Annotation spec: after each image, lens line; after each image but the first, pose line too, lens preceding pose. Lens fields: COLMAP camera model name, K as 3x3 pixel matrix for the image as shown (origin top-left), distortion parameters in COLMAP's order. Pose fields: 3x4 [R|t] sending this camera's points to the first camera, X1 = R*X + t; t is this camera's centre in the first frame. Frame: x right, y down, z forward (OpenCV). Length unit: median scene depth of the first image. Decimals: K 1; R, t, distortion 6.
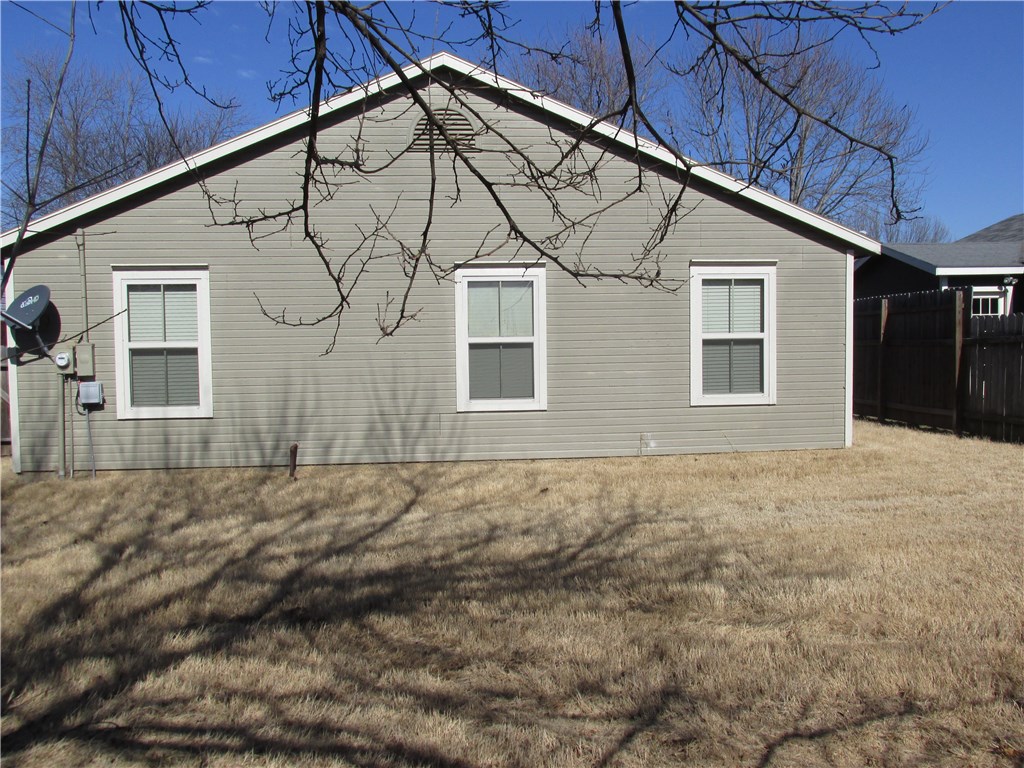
lens RADIAL K [[857.3, 0, 518.6], [0, 857.3, 387.7], [0, 0, 1]] dist [-0.019900, -0.004328]
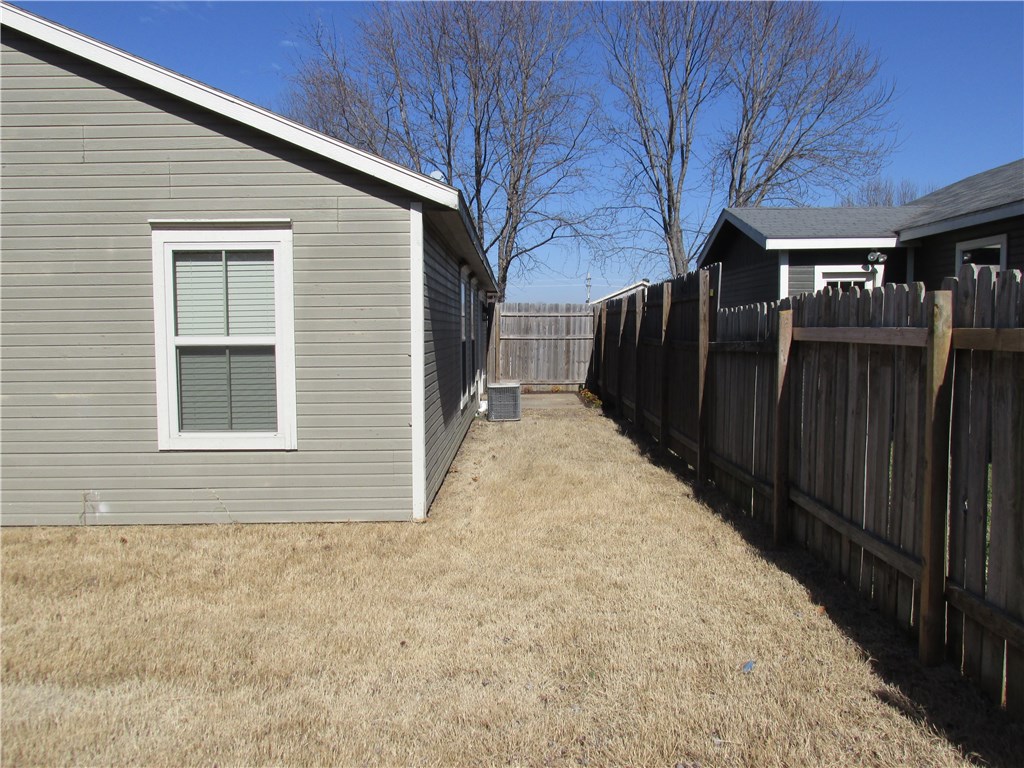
lens RADIAL K [[857.3, 0, 518.6], [0, 857.3, 387.7], [0, 0, 1]] dist [-0.019900, -0.004328]
pose [[0.996208, 0.013953, -0.085878, 0.517703], [-0.012130, 0.999691, 0.021711, -0.041845], [0.086154, -0.020587, 0.996069, 0.387013]]
